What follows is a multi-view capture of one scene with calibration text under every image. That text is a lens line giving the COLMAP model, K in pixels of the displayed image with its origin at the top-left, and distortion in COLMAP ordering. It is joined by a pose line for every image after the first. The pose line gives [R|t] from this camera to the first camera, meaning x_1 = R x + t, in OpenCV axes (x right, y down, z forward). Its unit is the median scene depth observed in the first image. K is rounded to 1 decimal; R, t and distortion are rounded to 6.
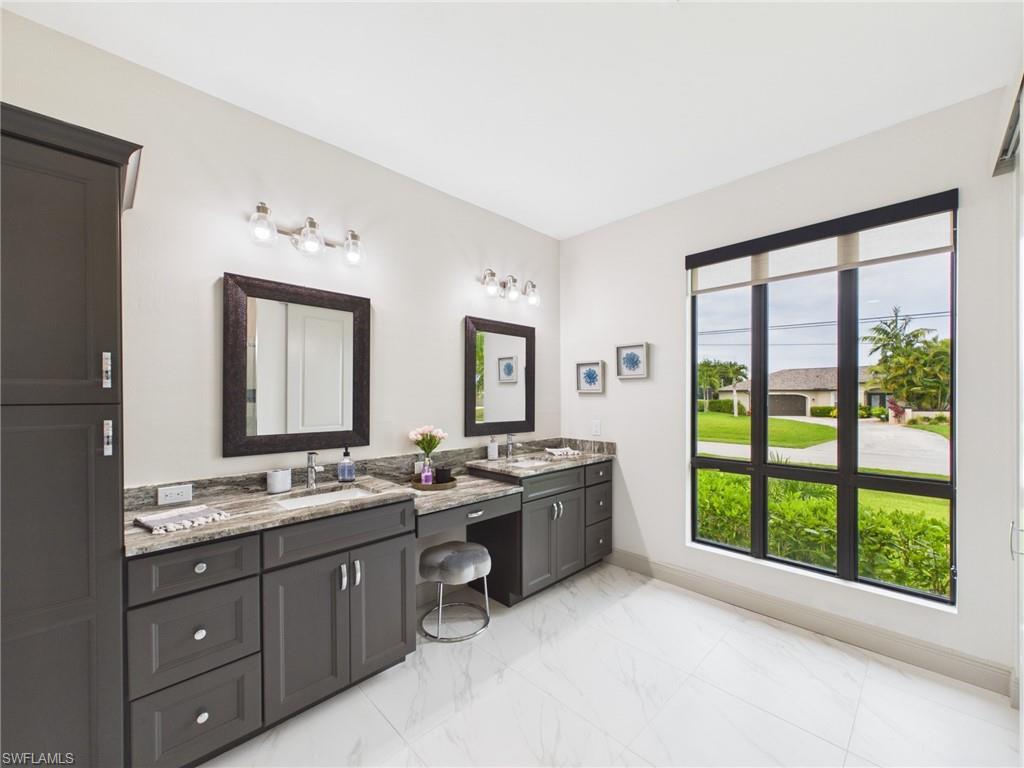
lens RADIAL K [[410.6, 0, 510.0], [0, 410.6, 396.3], [0, 0, 1]] dist [0.002483, -0.000420]
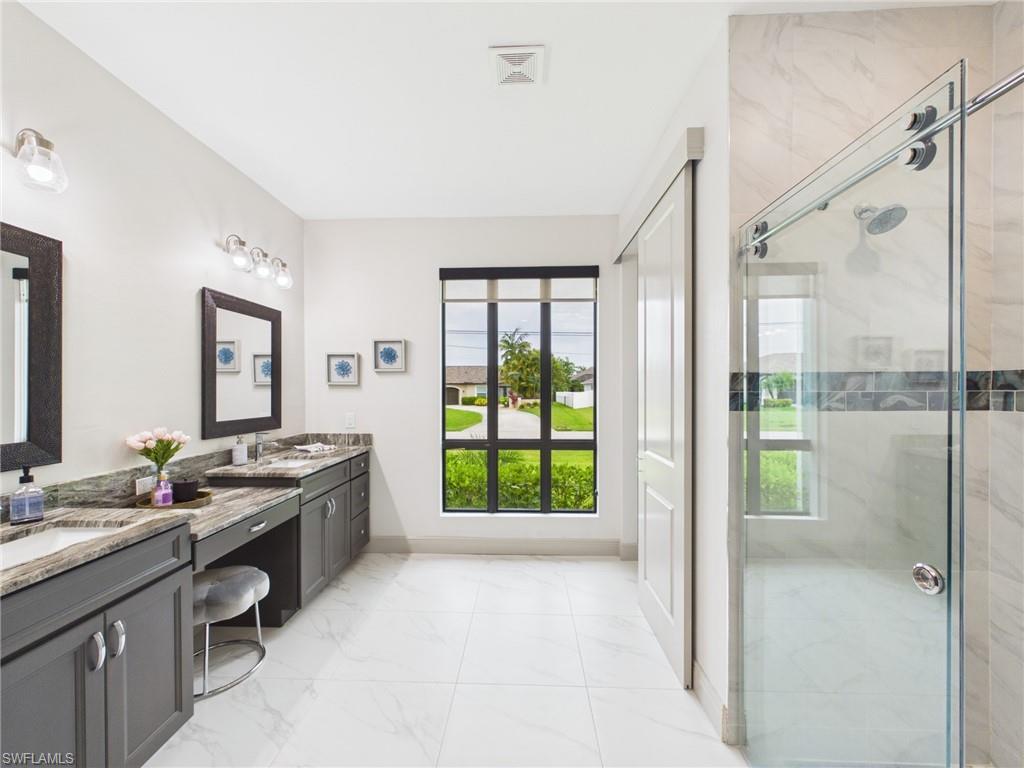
lens RADIAL K [[410.6, 0, 512.5], [0, 410.6, 388.3], [0, 0, 1]] dist [0.002483, -0.000420]
pose [[0.724954, 0.000478, 0.688797, -0.239508], [0.000155, 1.000000, -0.000857, 0.000339], [-0.688797, 0.000728, 0.724954, 0.013503]]
